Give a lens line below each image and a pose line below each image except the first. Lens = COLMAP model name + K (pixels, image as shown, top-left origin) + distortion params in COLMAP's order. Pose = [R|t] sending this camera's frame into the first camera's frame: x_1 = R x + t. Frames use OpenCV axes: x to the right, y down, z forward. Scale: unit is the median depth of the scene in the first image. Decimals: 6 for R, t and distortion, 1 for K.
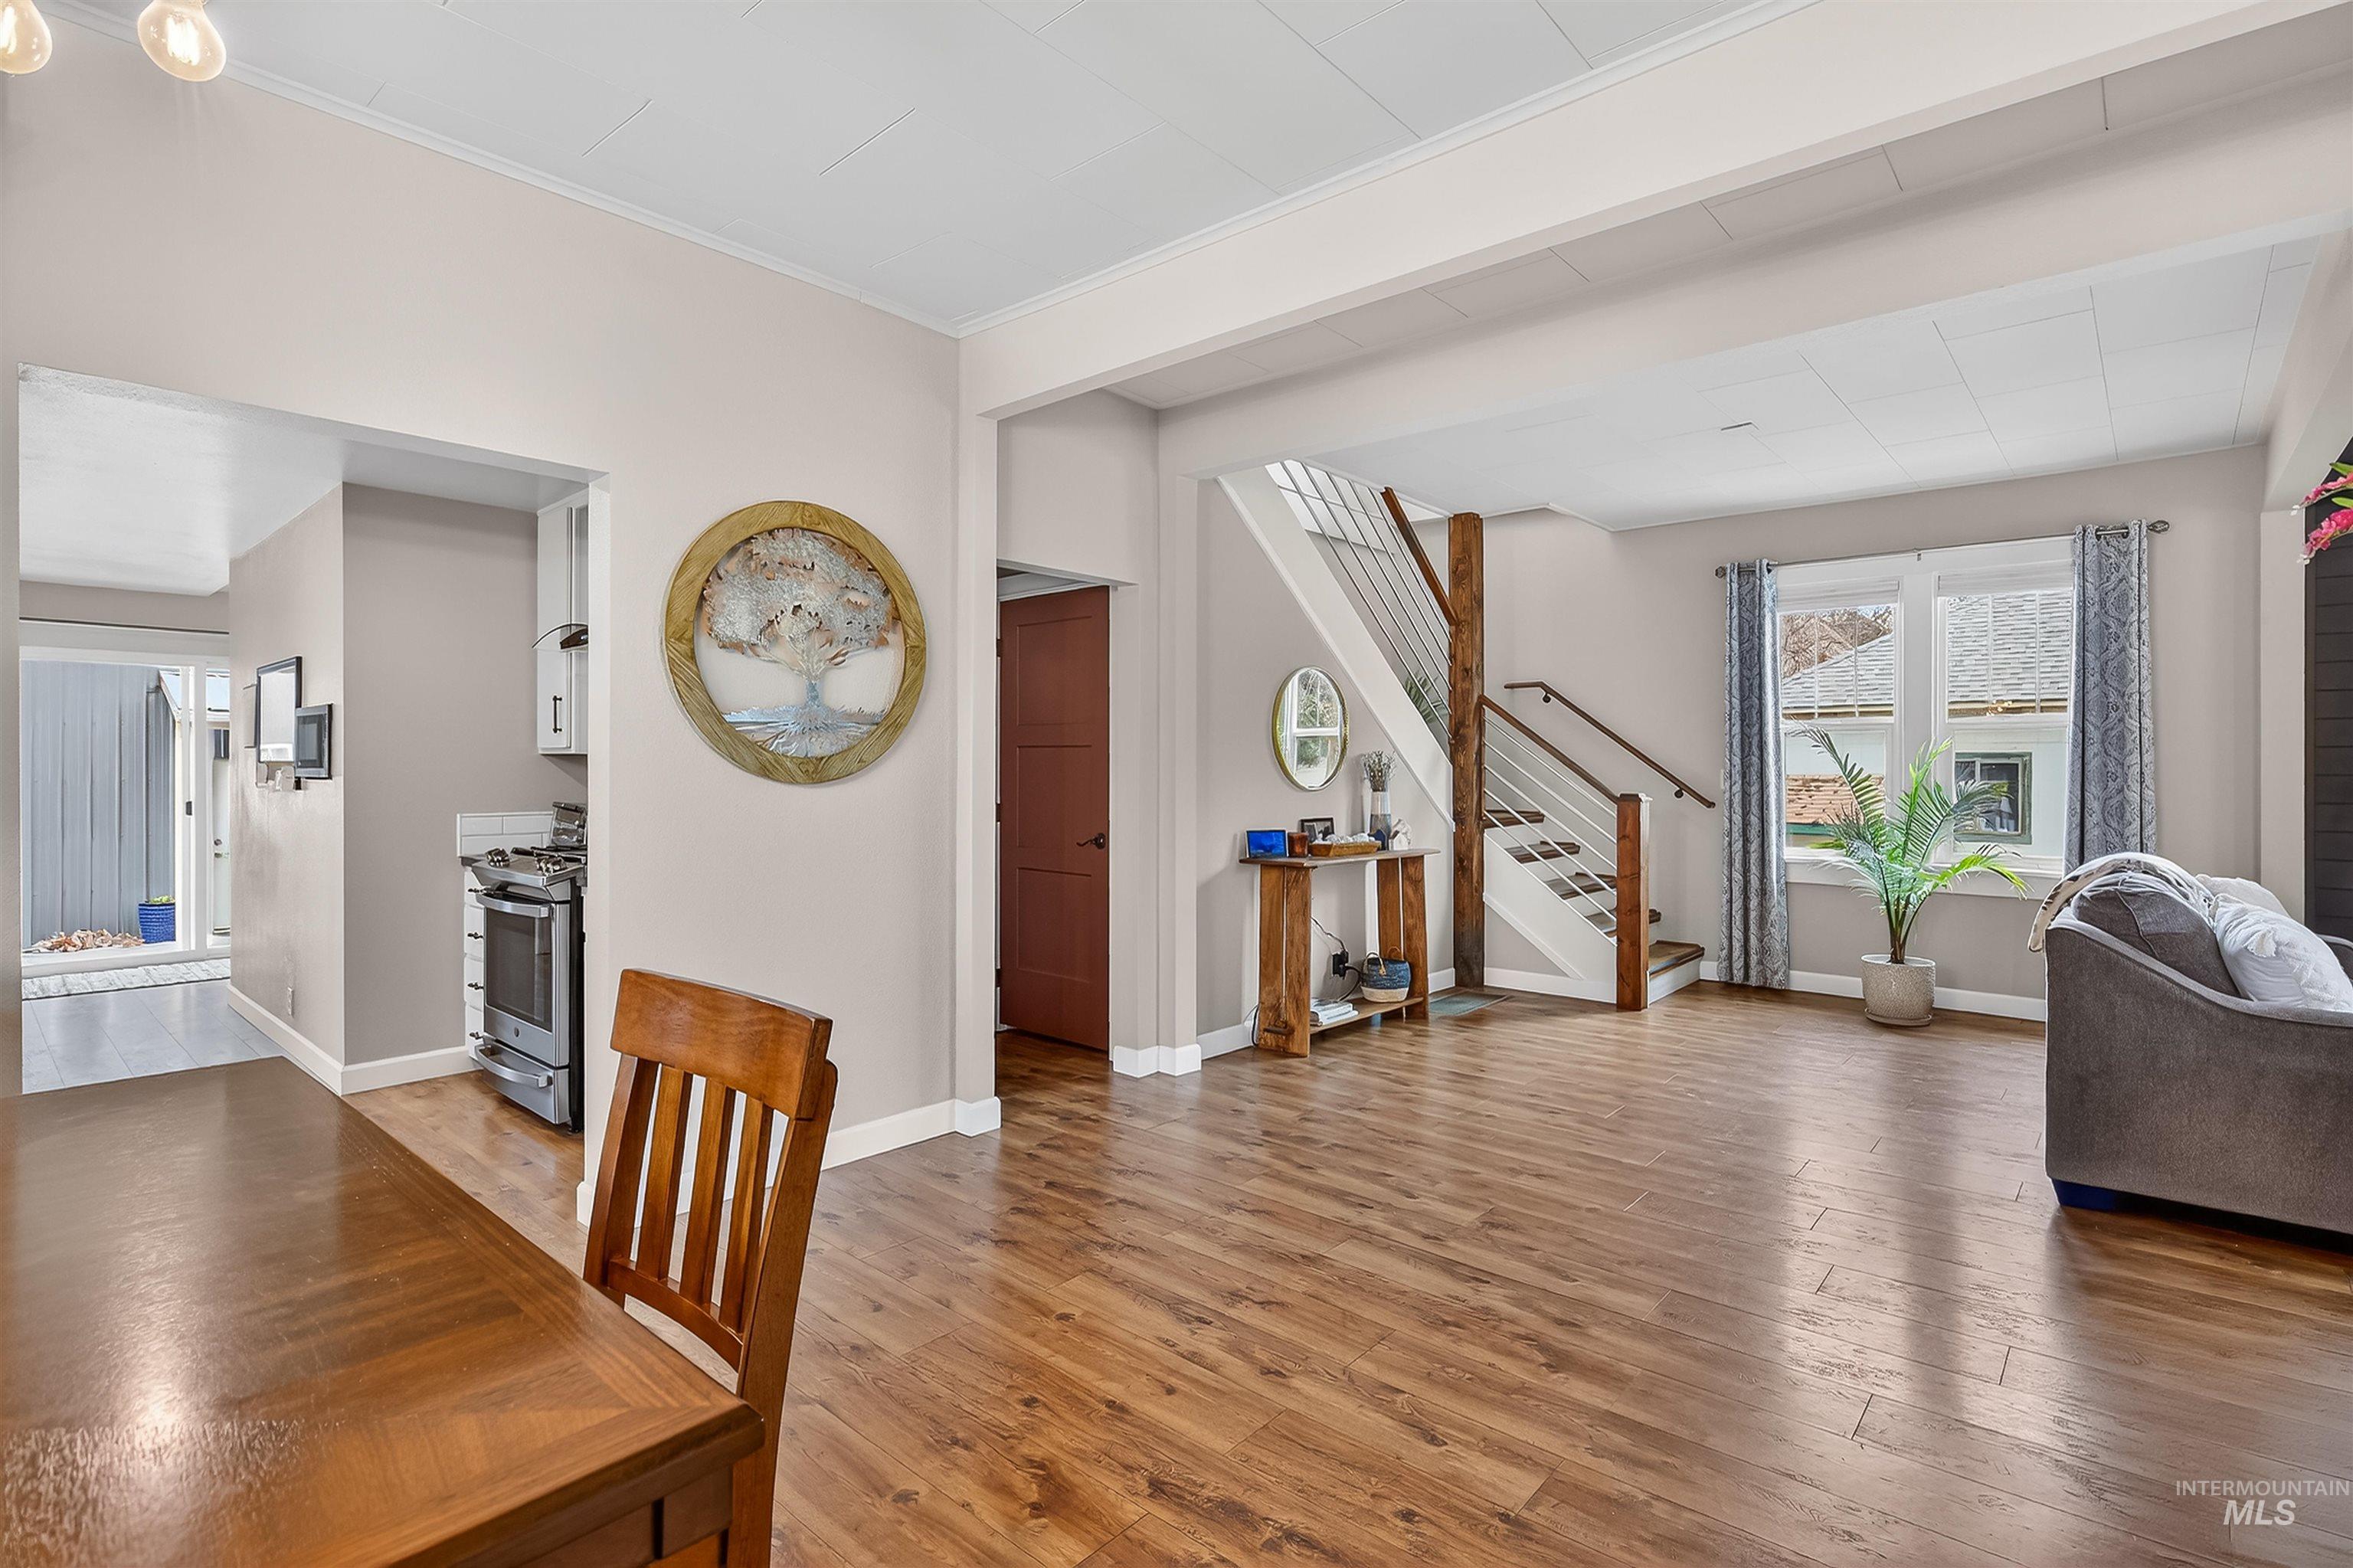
lens RADIAL K [[1115.6, 0, 1194.6], [0, 1115.6, 767.5], [0, 0, 1]] dist [-0.003124, 0.000587]
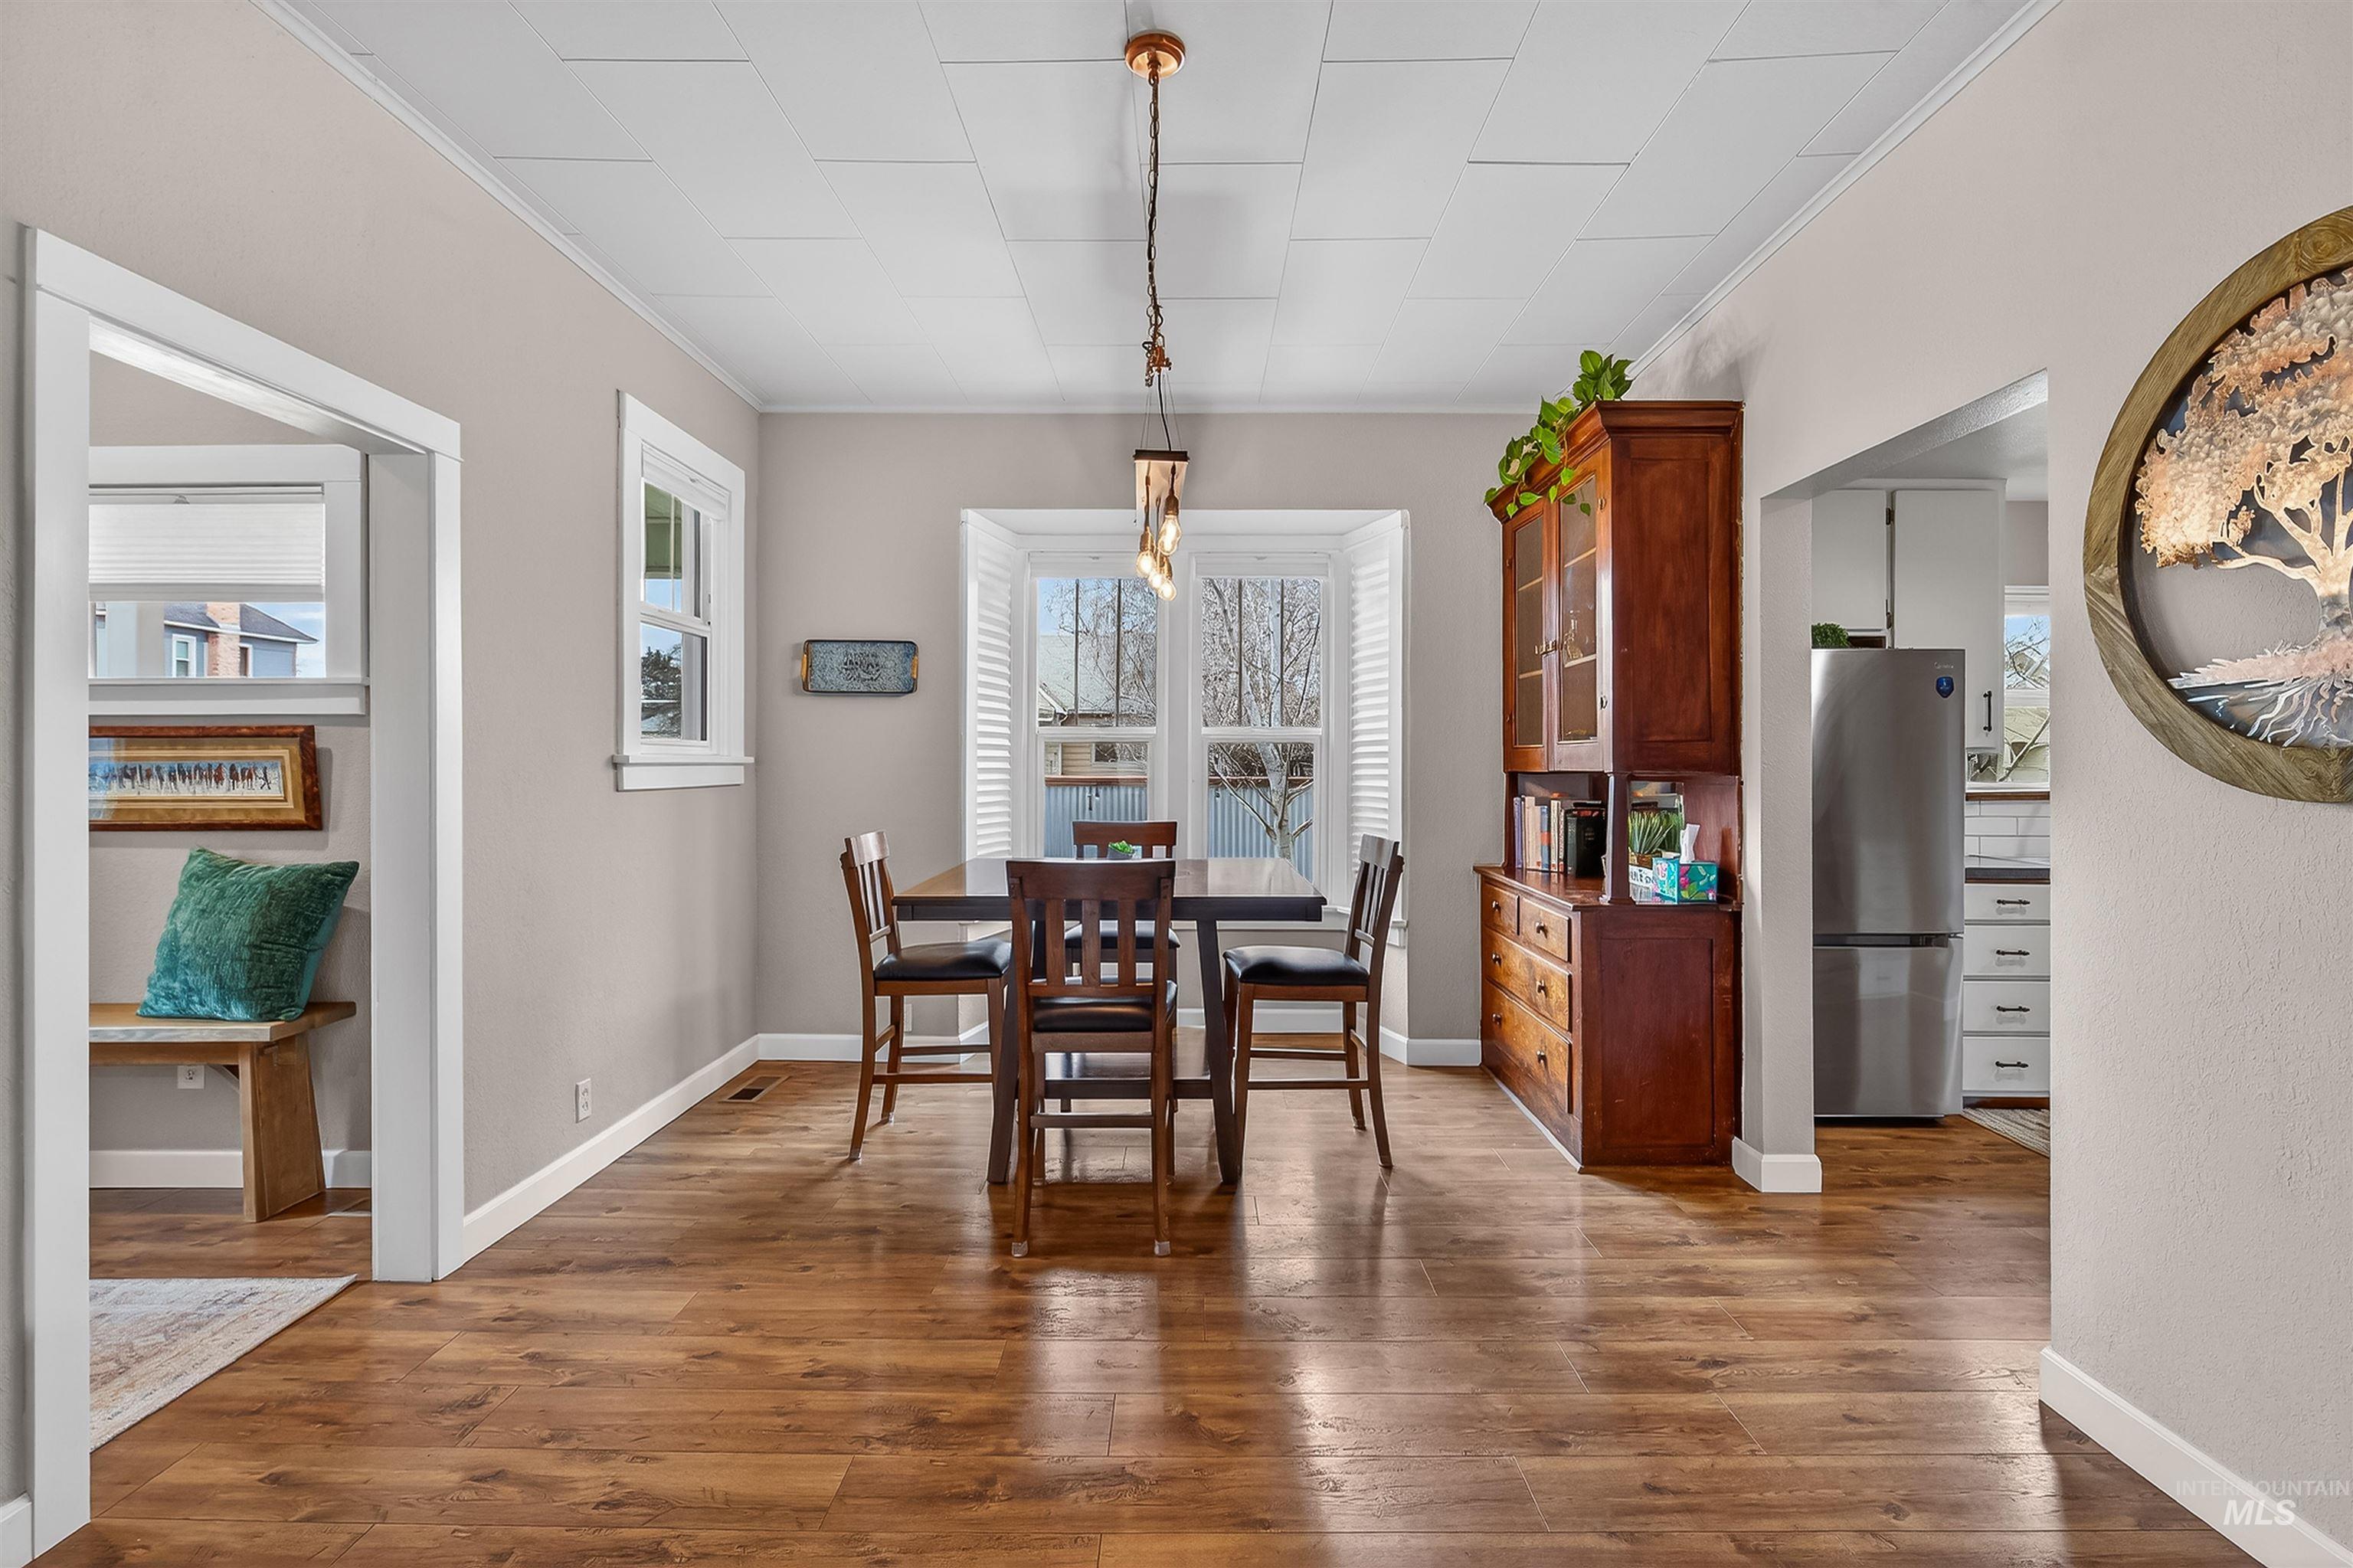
lens RADIAL K [[1115.6, 0, 1177.8], [0, 1115.6, 762.5], [0, 0, 1]] dist [-0.003124, 0.000587]
pose [[-0.761419, -0.001473, -0.648258, 0.358639], [-0.004069, 0.999989, 0.002507, -0.001750], [0.648247, 0.004547, -0.761416, 1.103134]]
